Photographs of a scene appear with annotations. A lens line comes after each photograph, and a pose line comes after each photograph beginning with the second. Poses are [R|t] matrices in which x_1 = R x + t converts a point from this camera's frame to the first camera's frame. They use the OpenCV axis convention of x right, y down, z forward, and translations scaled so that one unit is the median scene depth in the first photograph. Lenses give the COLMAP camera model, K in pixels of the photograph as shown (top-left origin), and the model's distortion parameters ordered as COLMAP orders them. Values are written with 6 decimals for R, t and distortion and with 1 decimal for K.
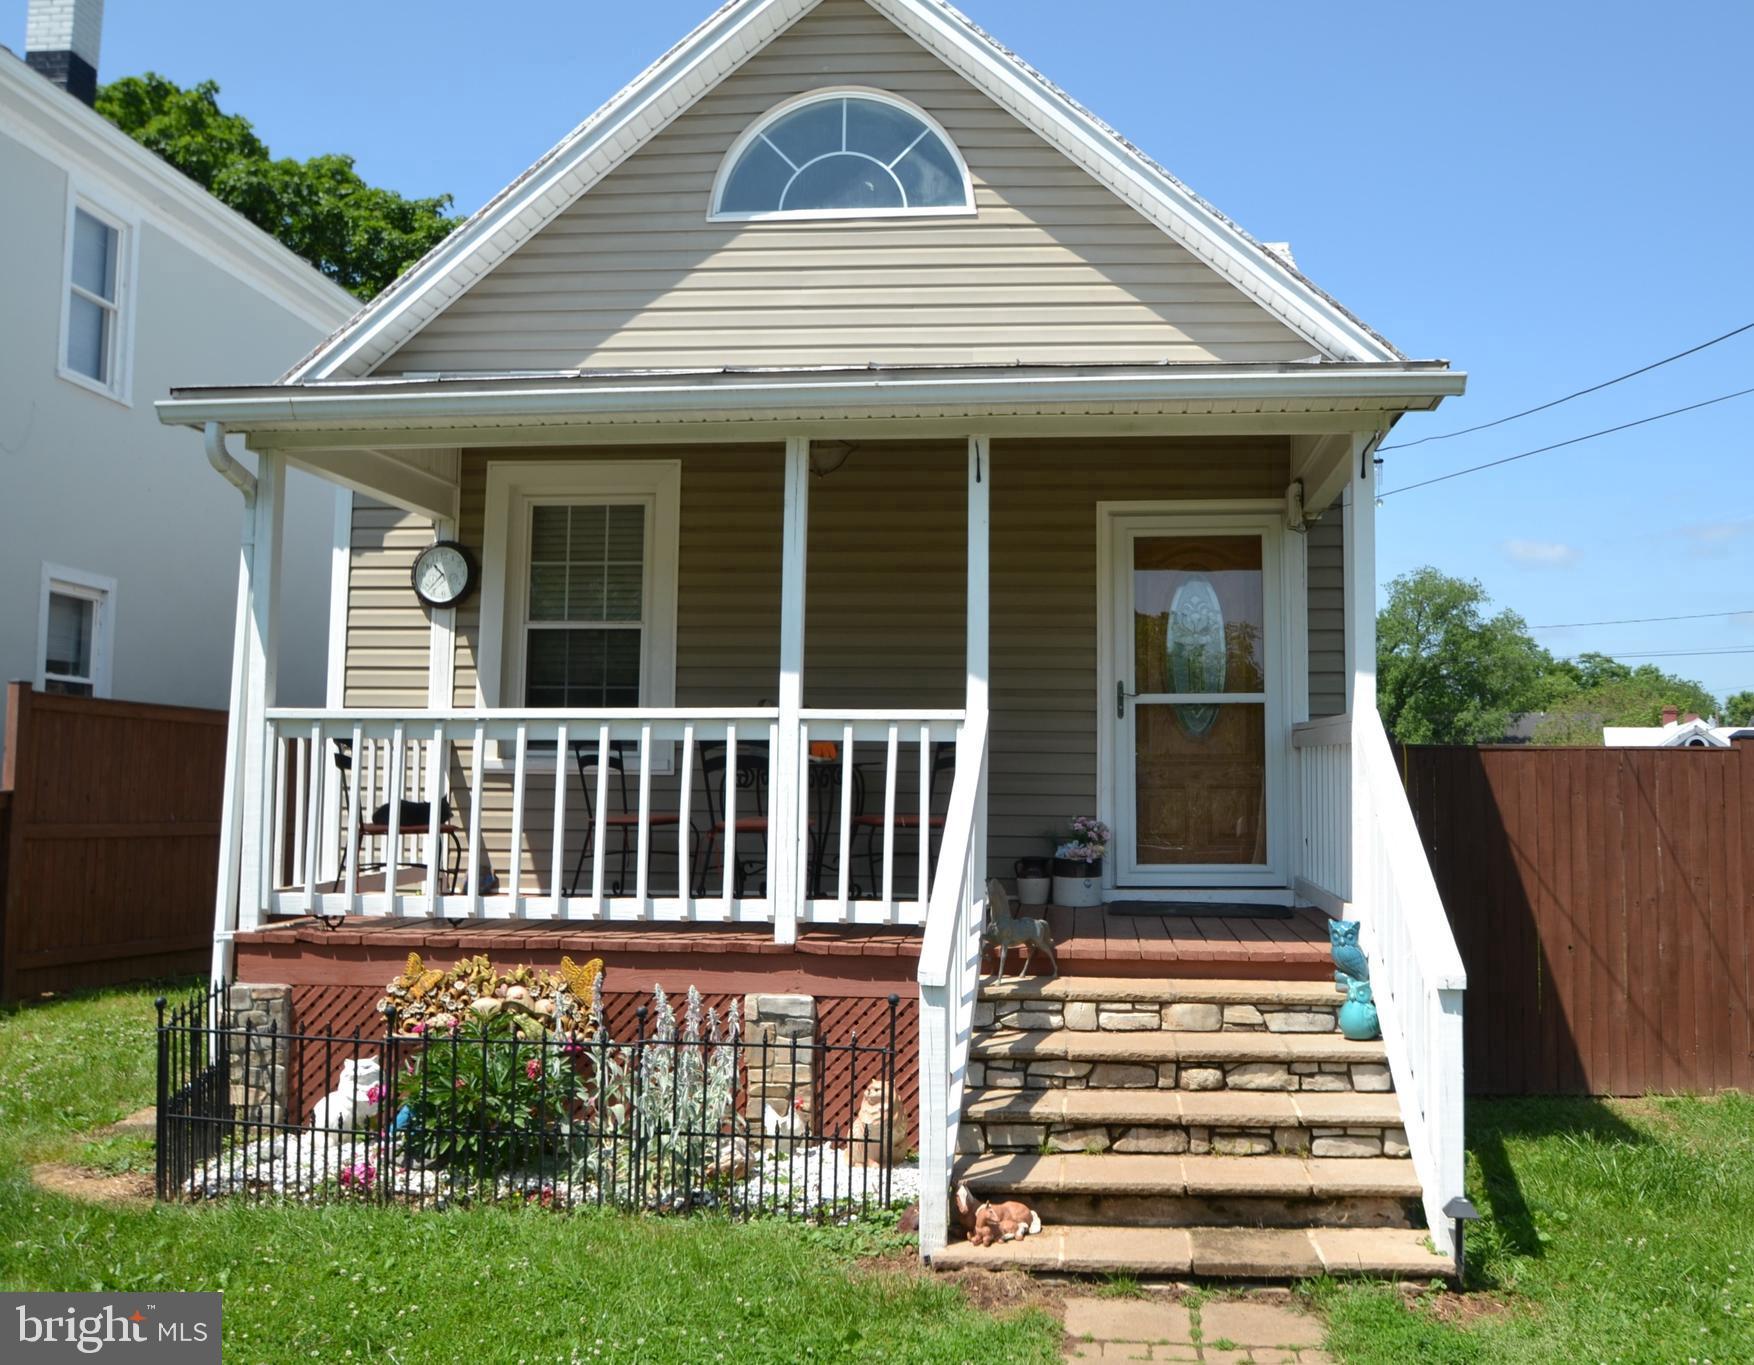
lens RADIAL K [[1560.3, 0, 982.1], [0, 1560.3, 672.7], [0, 0, 1]] dist [-0.051272, 0.018220]
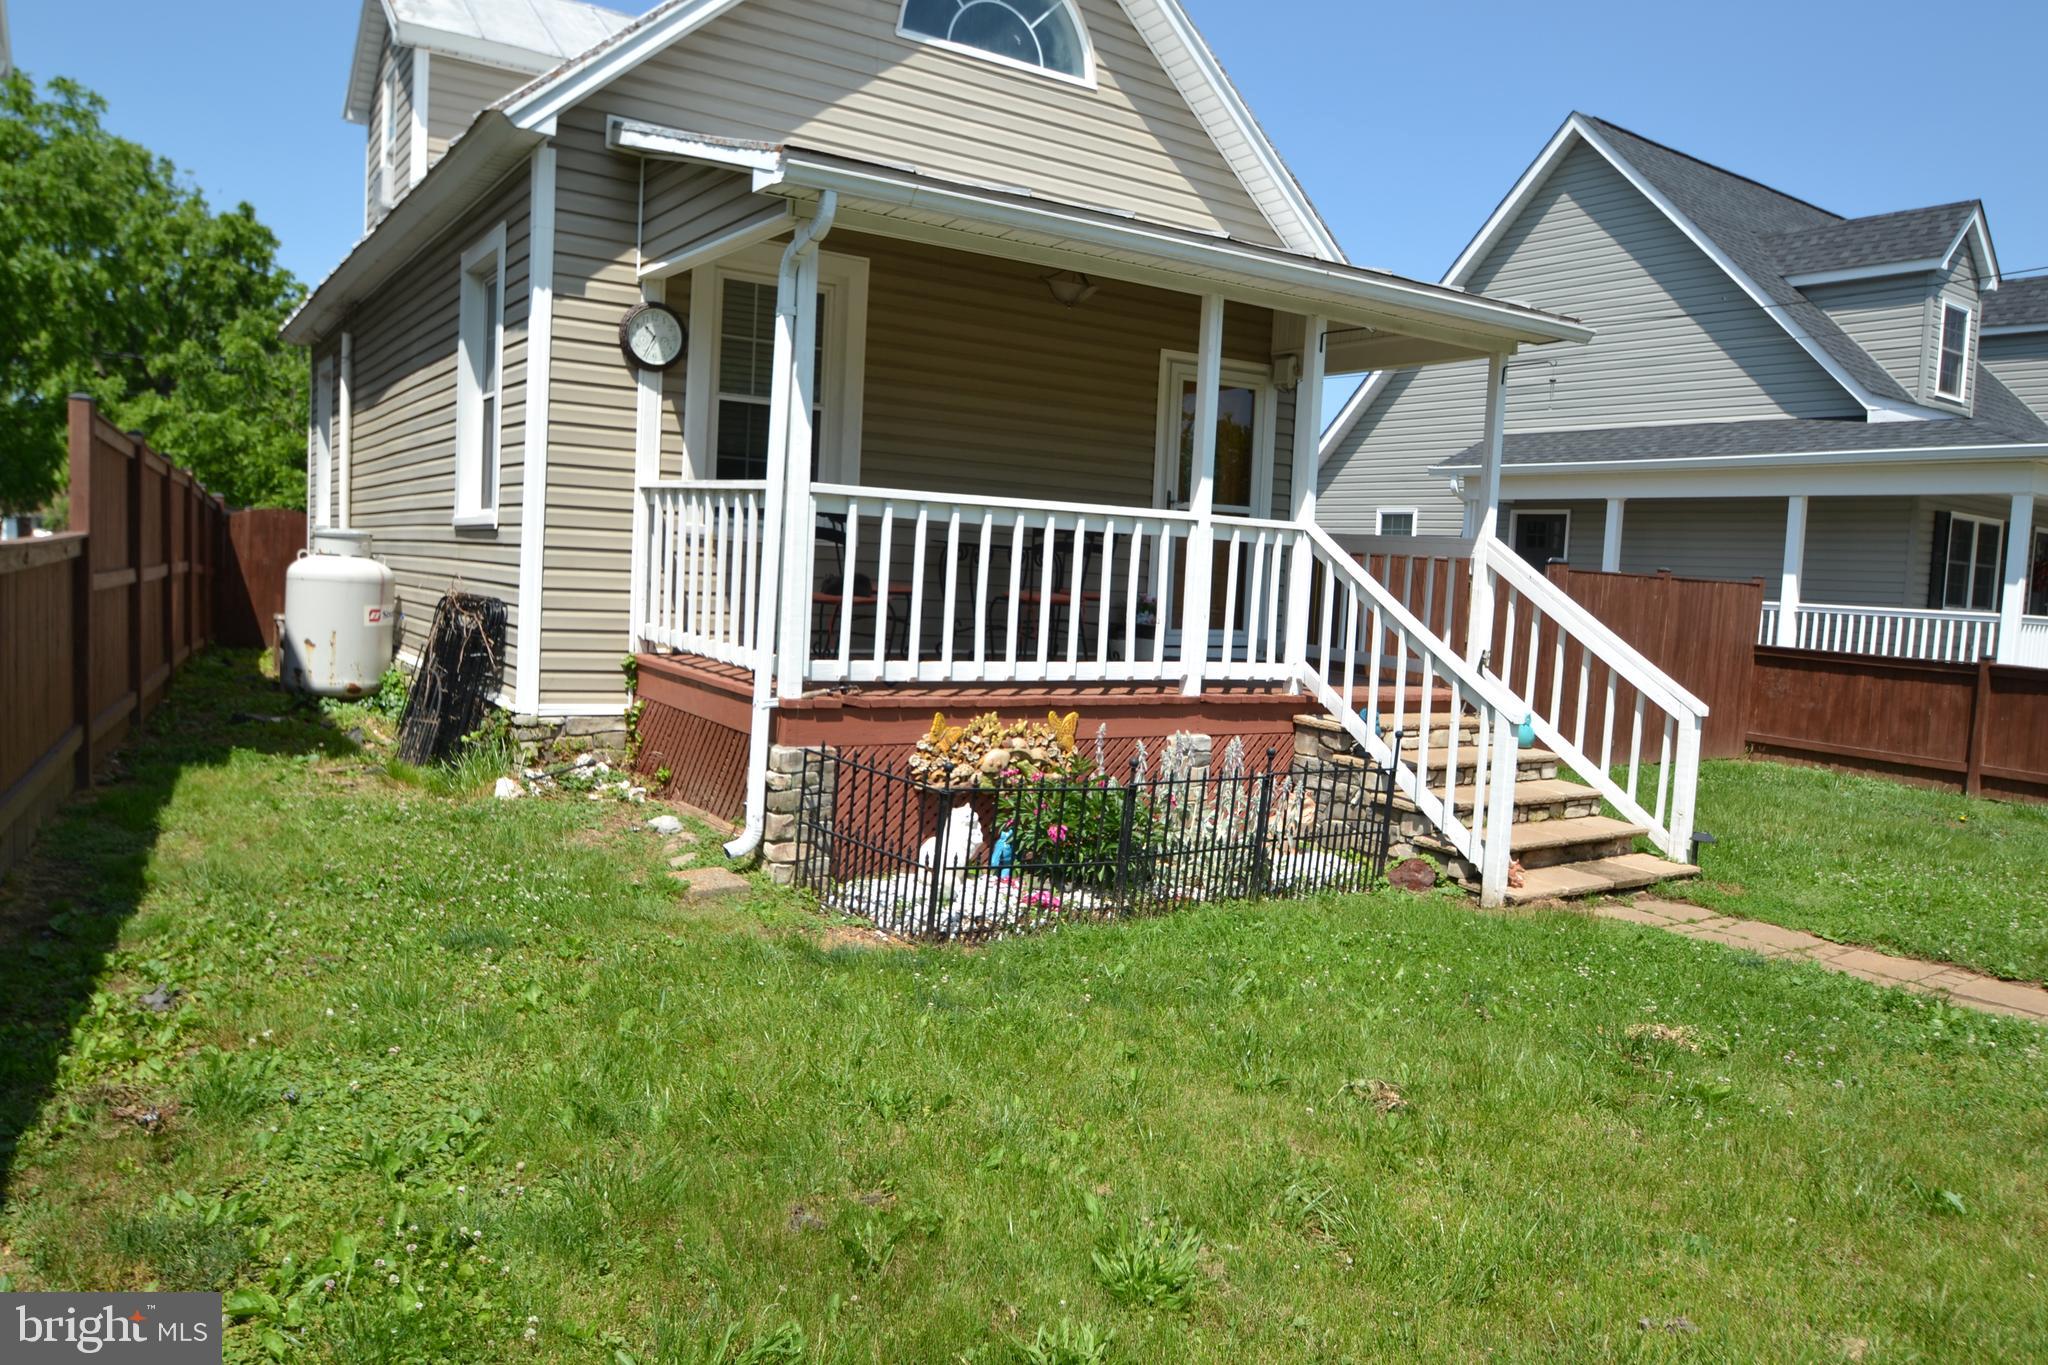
lens RADIAL K [[1366.9, 0, 968.7], [0, 1366.9, 664.5], [0, 0, 1]] dist [-0.043626, 0.006769]
pose [[0.810209, -0.009266, 0.586068, -0.745189], [-0.089041, 0.986325, 0.138689, 0.005560], [-0.579339, -0.164552, 0.798304, 0.161530]]
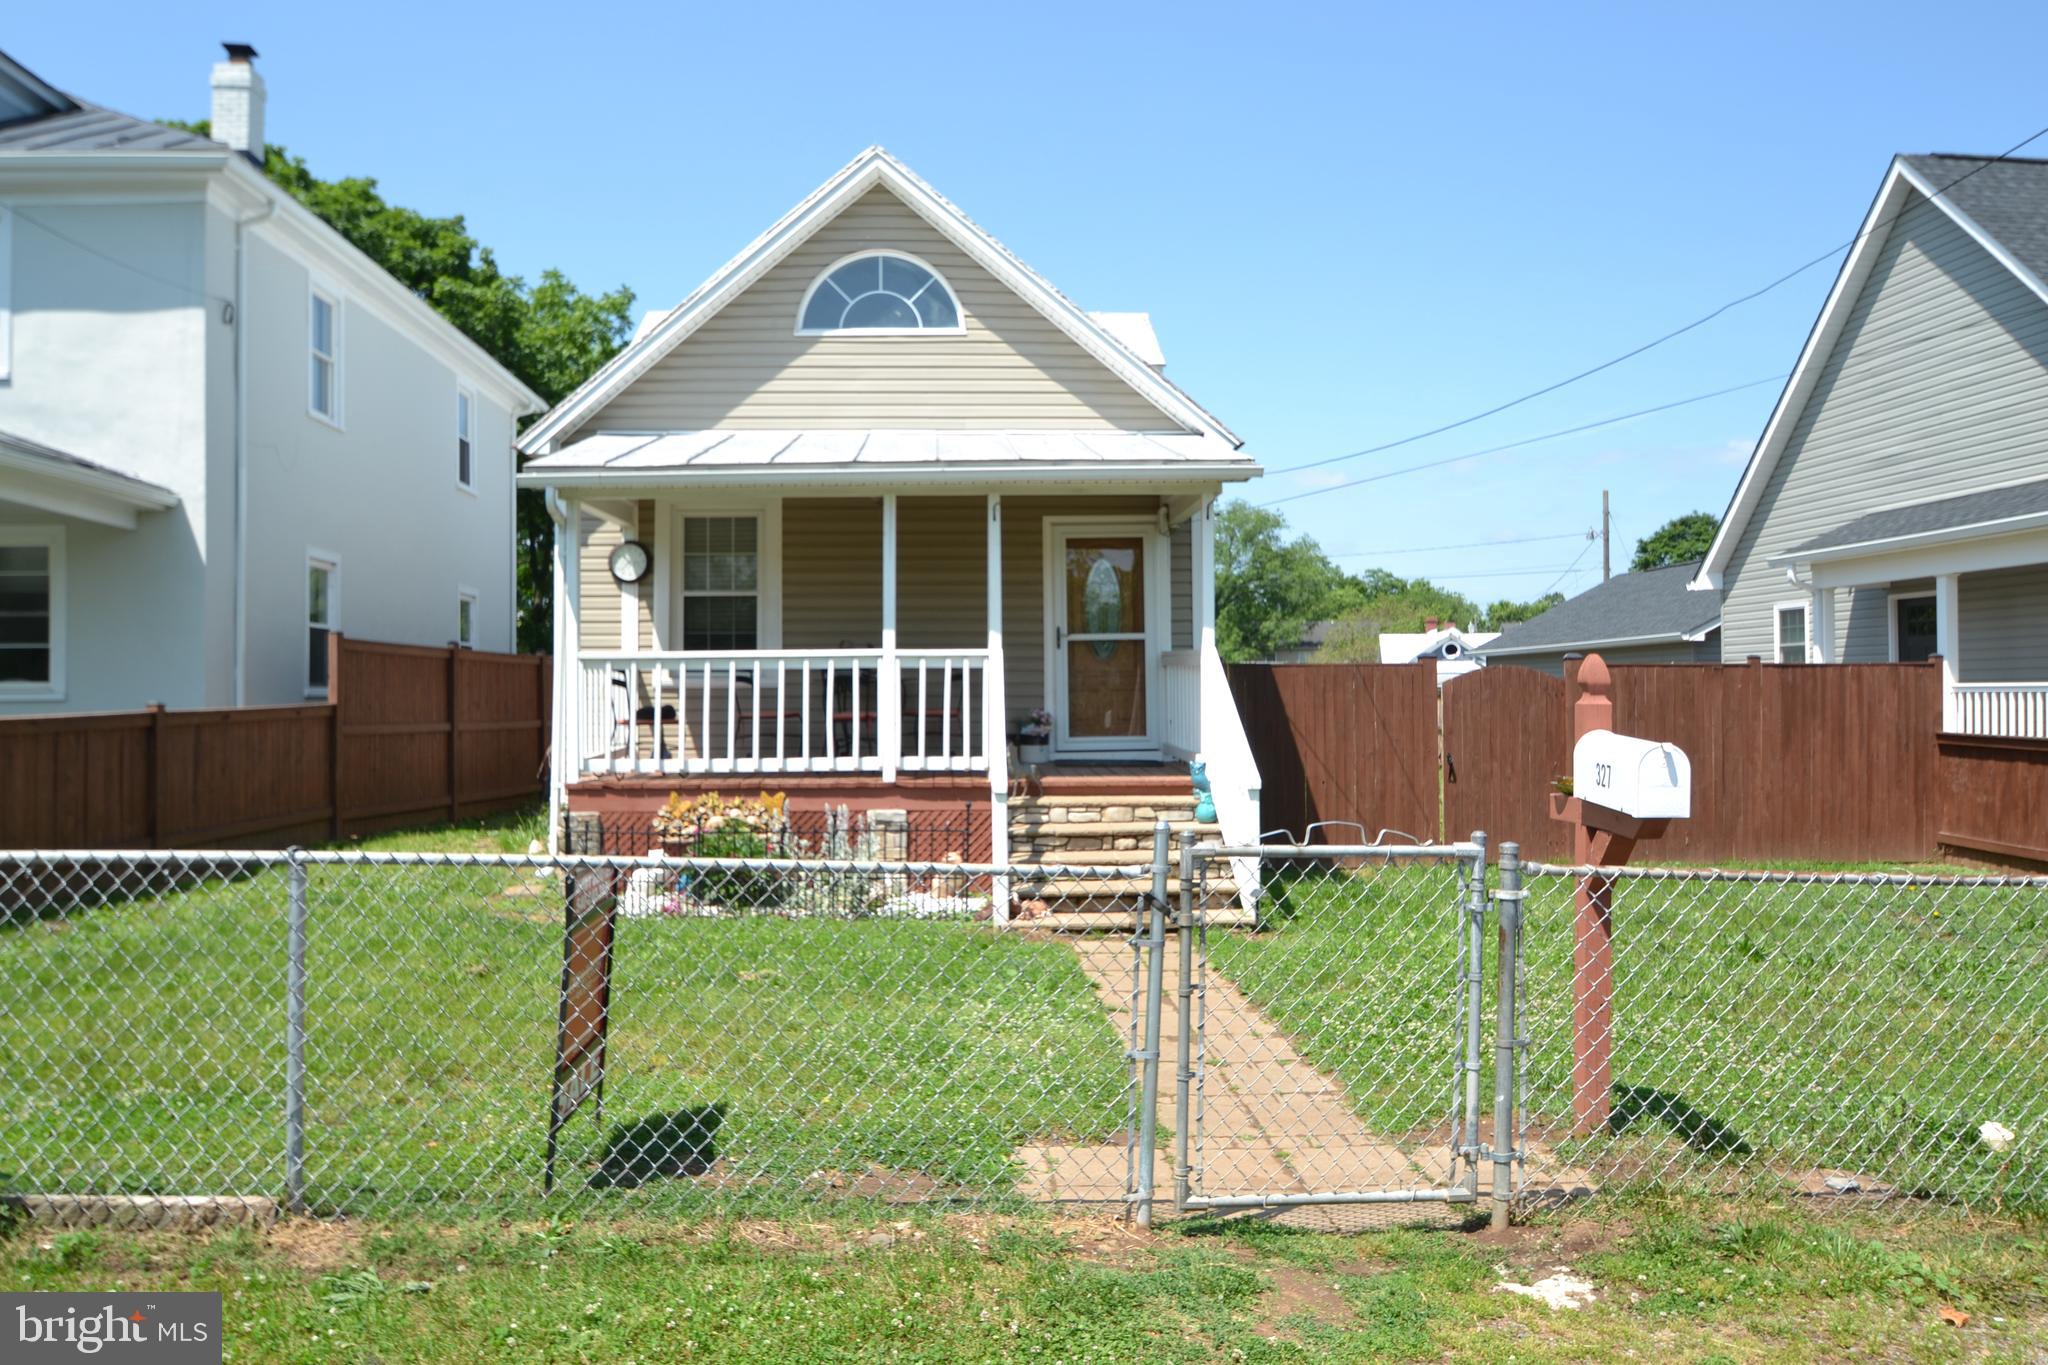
lens RADIAL K [[1366.9, 0, 985.6], [0, 1366.9, 669.9], [0, 0, 1]] dist [-0.043626, 0.006769]
pose [[0.995312, -0.011520, 0.096026, -0.130715], [0.005751, 0.998174, 0.060137, -0.037446], [-0.096543, -0.059303, 0.993561, -0.441669]]
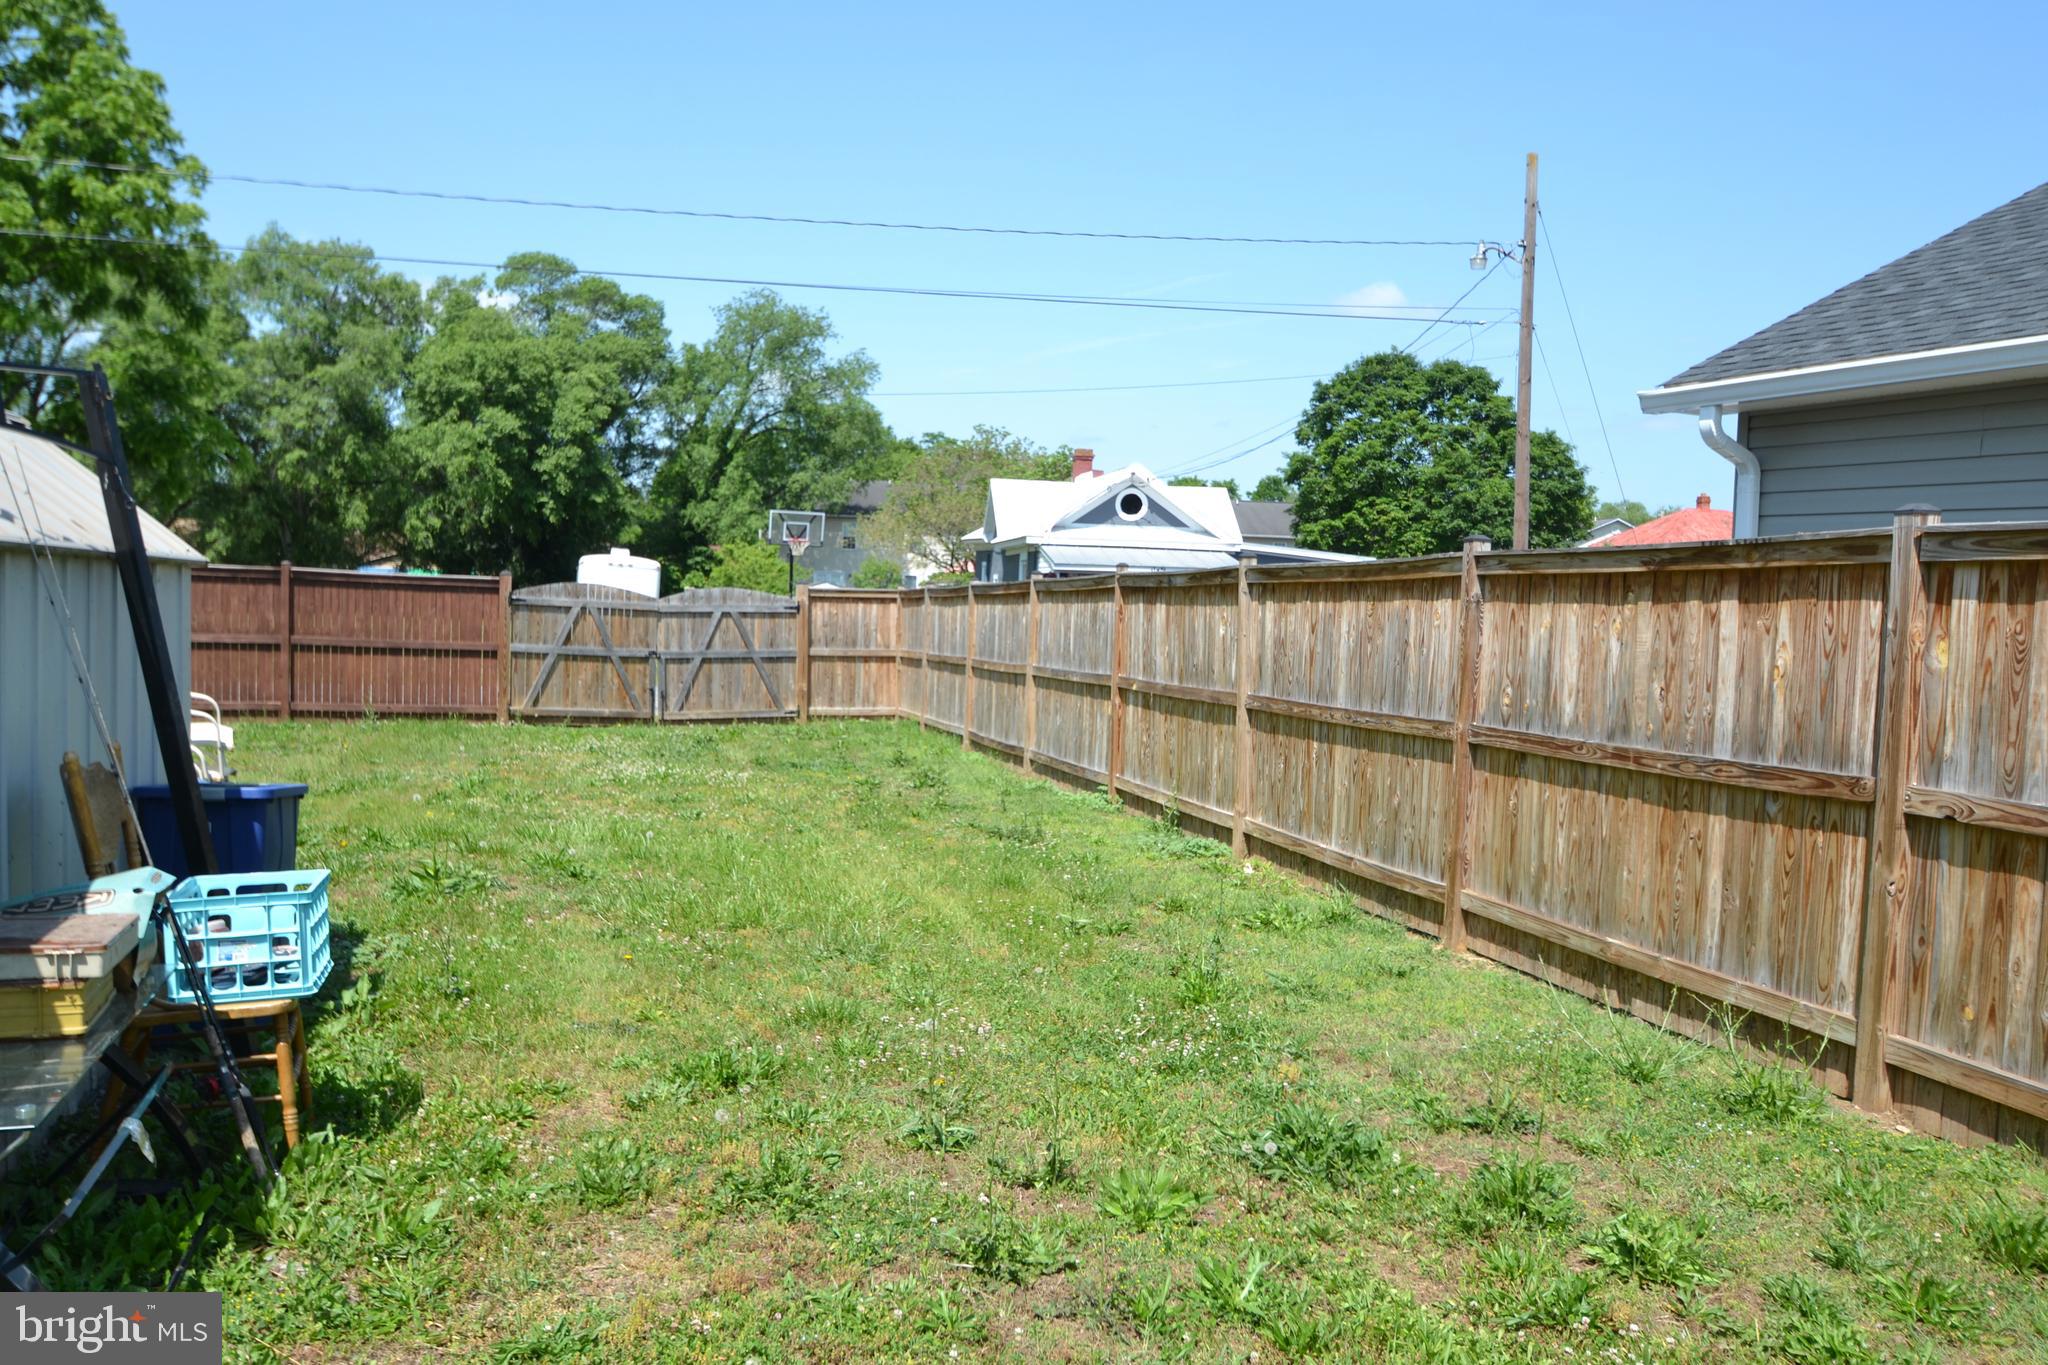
lens RADIAL K [[1675.6, 0, 1027.4], [0, 1675.6, 681.3], [0, 0, 1]] dist [-0.050688, -0.000380]
pose [[0.906741, -0.005569, 0.421651, 1.024882], [-0.054191, 0.990083, 0.129614, 0.286811], [-0.418191, -0.140376, 0.897447, 3.194797]]
